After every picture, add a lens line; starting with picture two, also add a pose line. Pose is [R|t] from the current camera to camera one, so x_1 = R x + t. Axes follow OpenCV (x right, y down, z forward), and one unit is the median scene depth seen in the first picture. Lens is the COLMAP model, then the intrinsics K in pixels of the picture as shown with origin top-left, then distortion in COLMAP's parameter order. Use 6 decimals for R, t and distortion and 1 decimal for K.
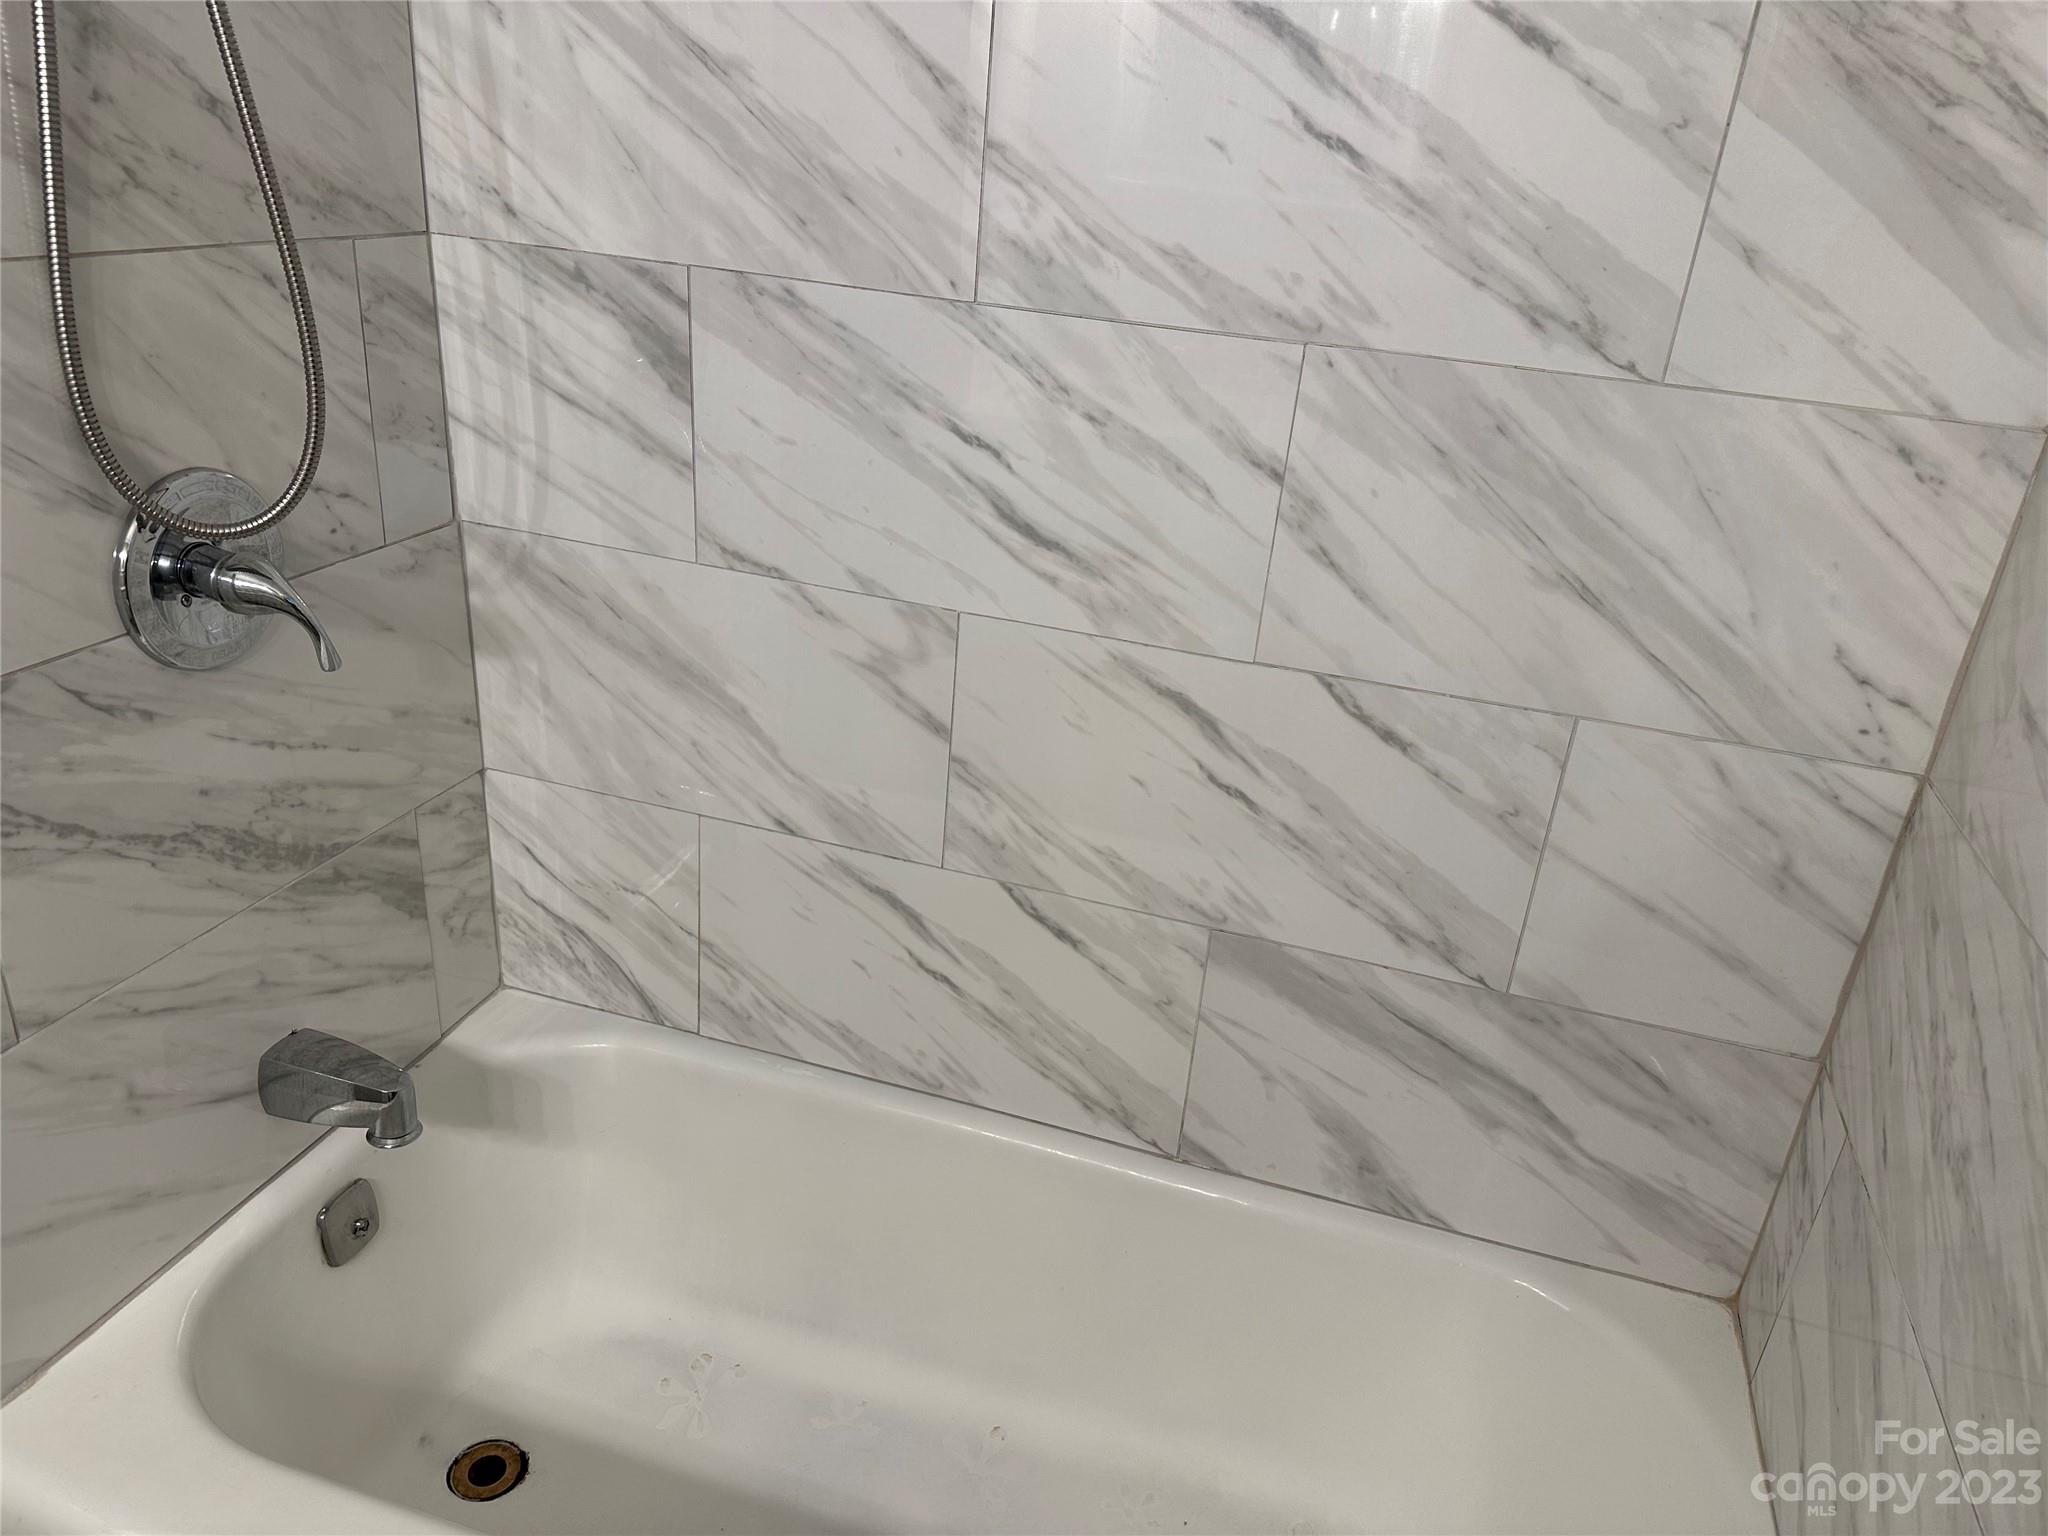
lens RADIAL K [[1444.6, 0, 1038.1], [0, 1444.6, 759.2], [0, 0, 1]] dist [0.070384, -0.107423]
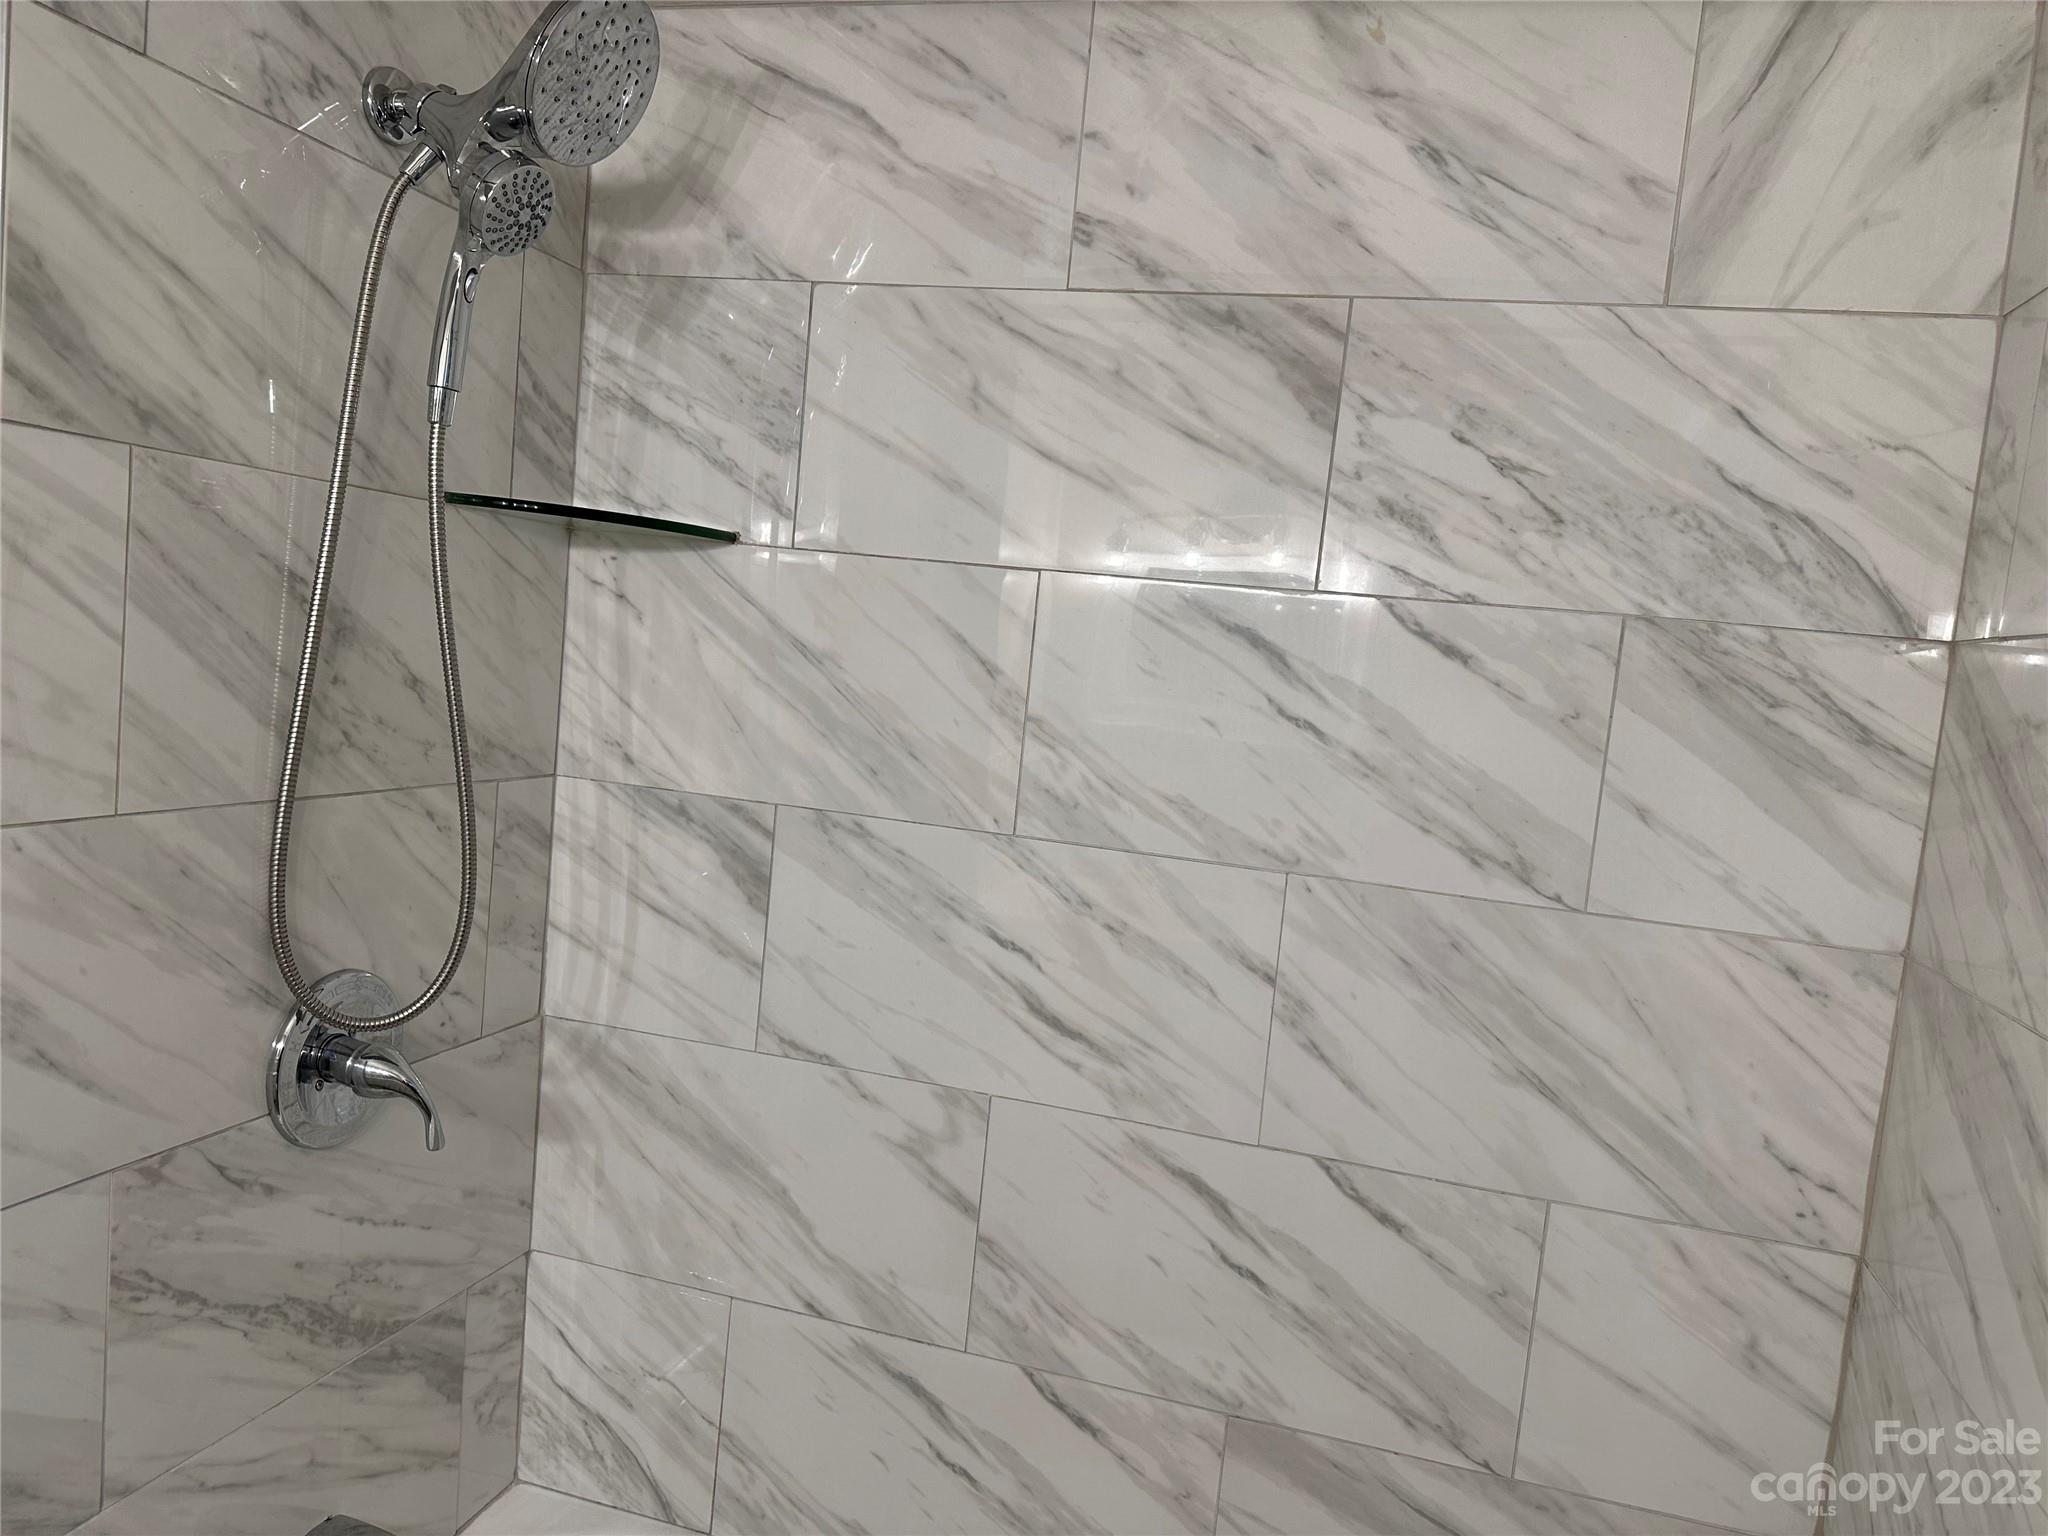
lens RADIAL K [[1444.6, 0, 1038.1], [0, 1444.6, 759.2], [0, 0, 1]] dist [0.070384, -0.107423]
pose [[0.999887, 0.010473, 0.010802, -0.035456], [-0.006337, 0.944310, -0.328995, 0.020616], [-0.013646, 0.328890, 0.944270, -0.153236]]
